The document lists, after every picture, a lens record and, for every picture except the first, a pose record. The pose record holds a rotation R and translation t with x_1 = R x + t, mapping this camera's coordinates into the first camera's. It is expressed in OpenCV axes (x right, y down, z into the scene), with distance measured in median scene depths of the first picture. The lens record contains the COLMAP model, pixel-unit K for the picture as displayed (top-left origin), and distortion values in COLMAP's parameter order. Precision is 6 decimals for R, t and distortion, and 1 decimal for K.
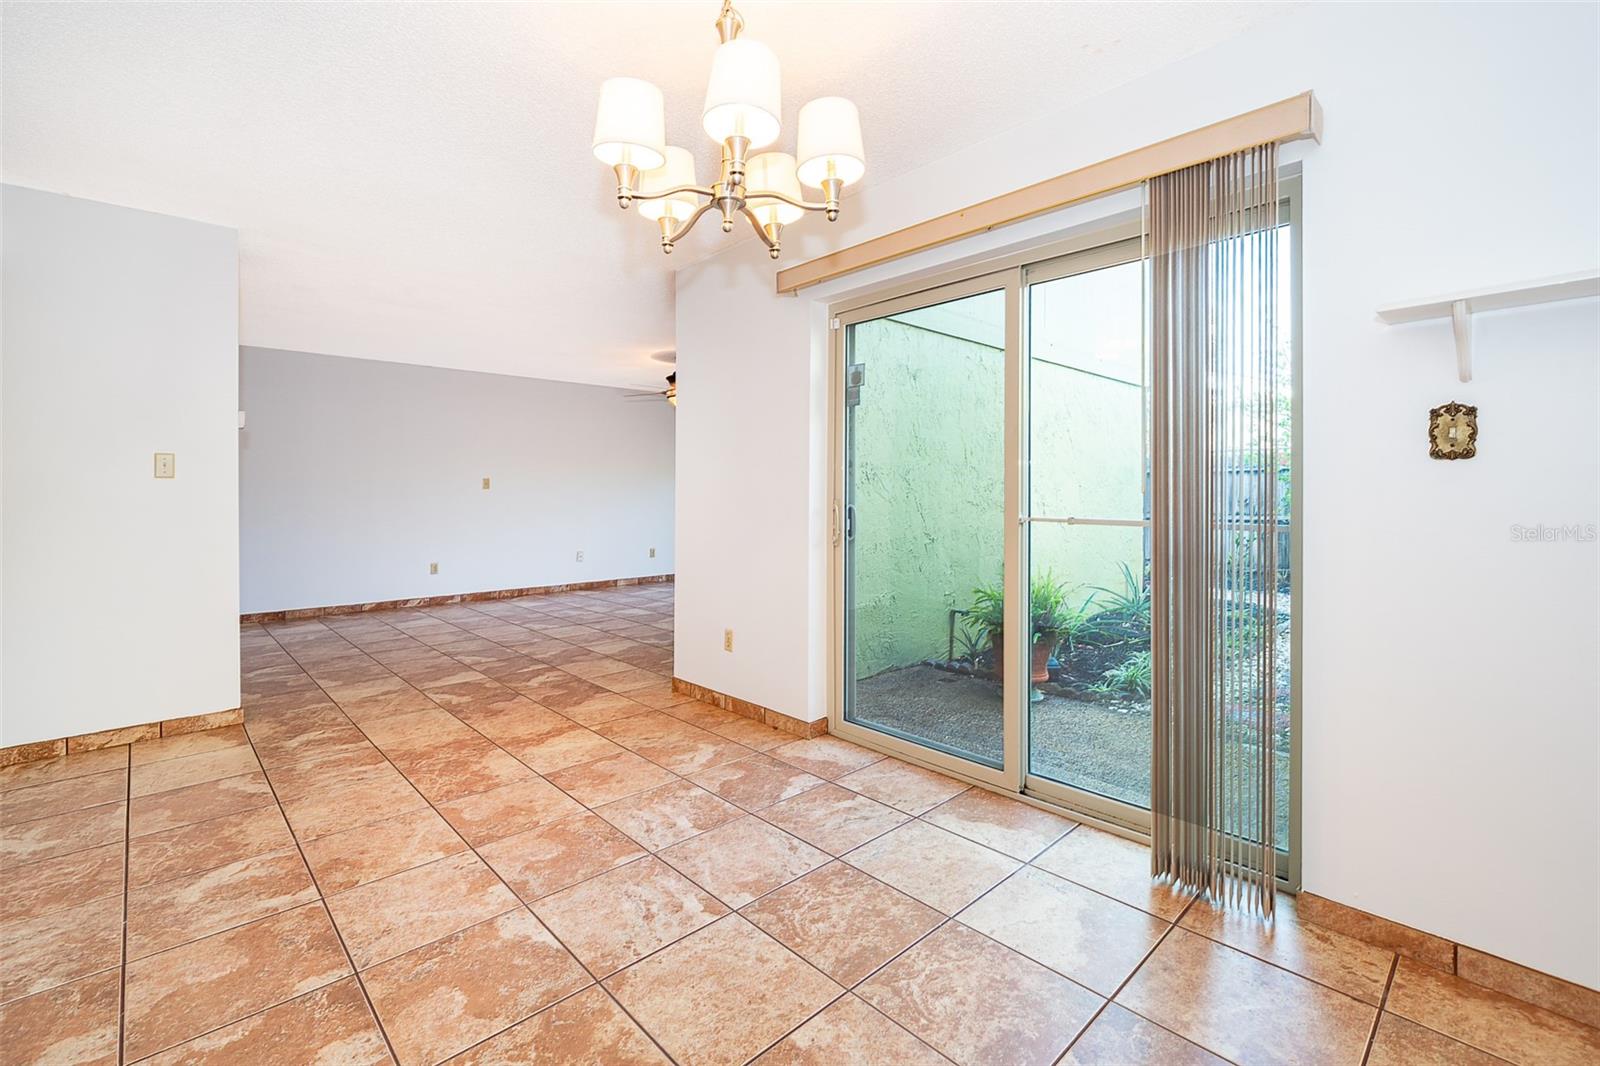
lens RADIAL K [[700.4, 0, 798.8], [0, 700.4, 490.0], [0, 0, 1]] dist [0.001709, 0.000399]
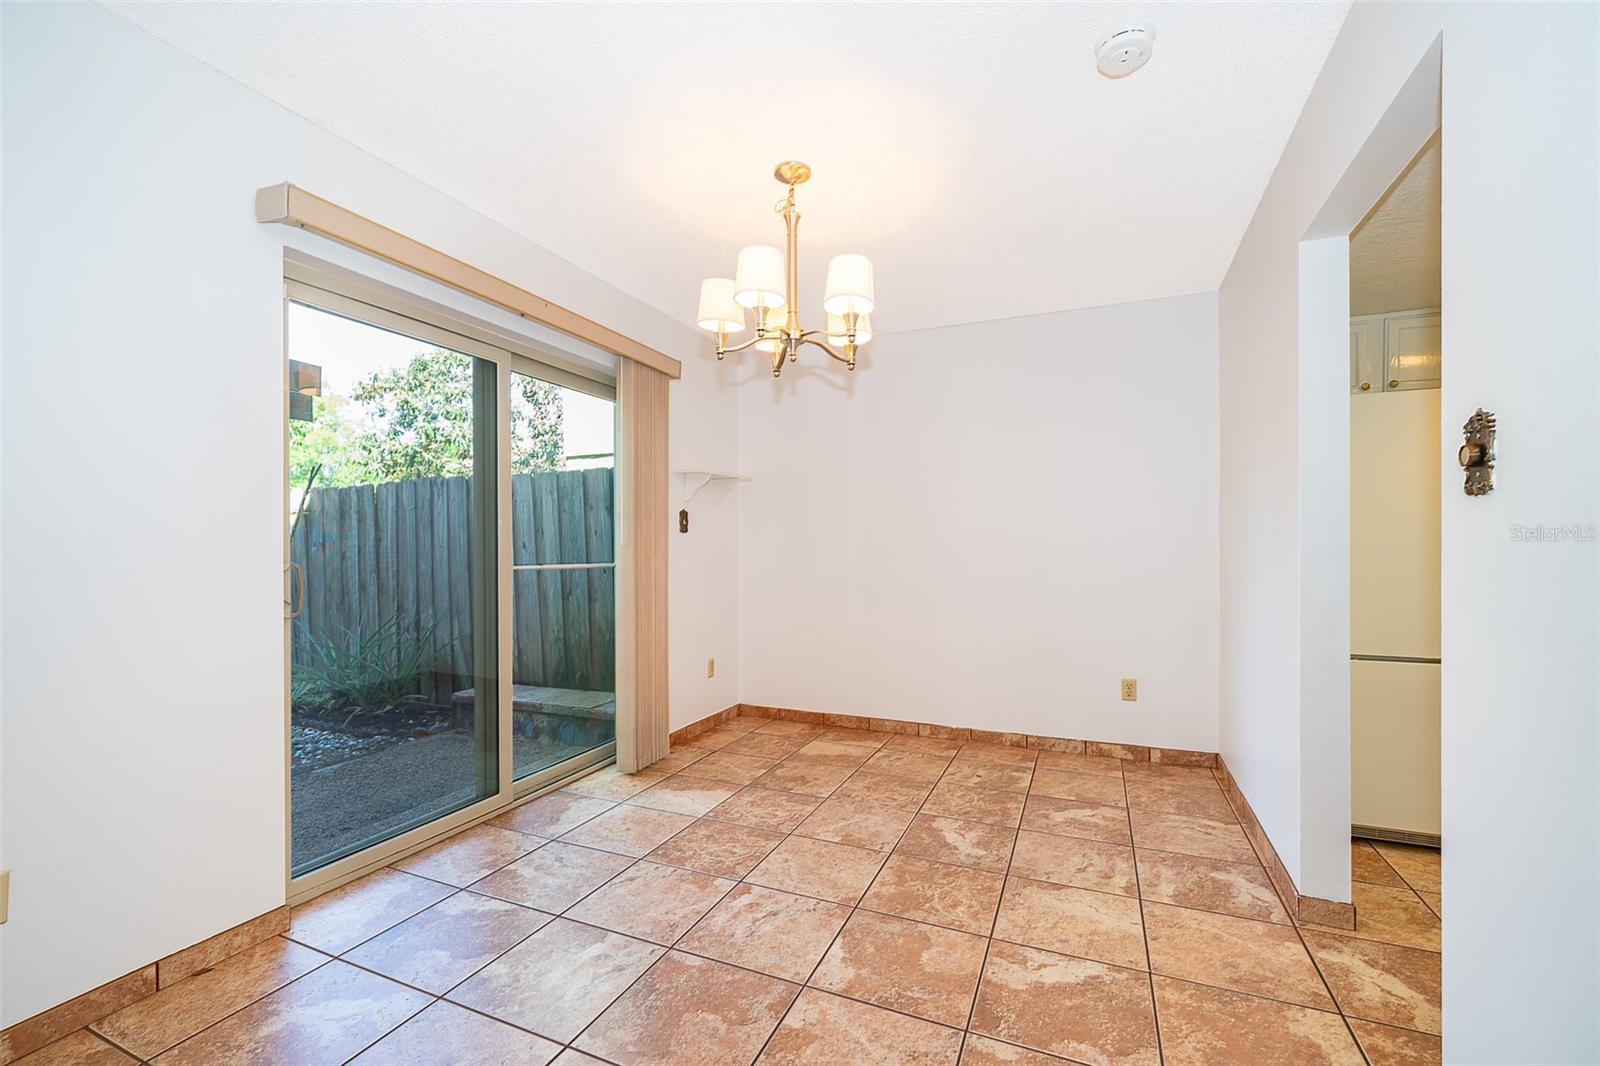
lens RADIAL K [[686.3, 0, 806.8], [0, 686.3, 531.1], [0, 0, 1]] dist [0.001256, 0.000279]
pose [[-0.405995, 0.024310, 0.913552, -1.179396], [-0.001171, 0.999631, -0.027120, 0.028260], [-0.913874, -0.012080, -0.405817, 1.324189]]
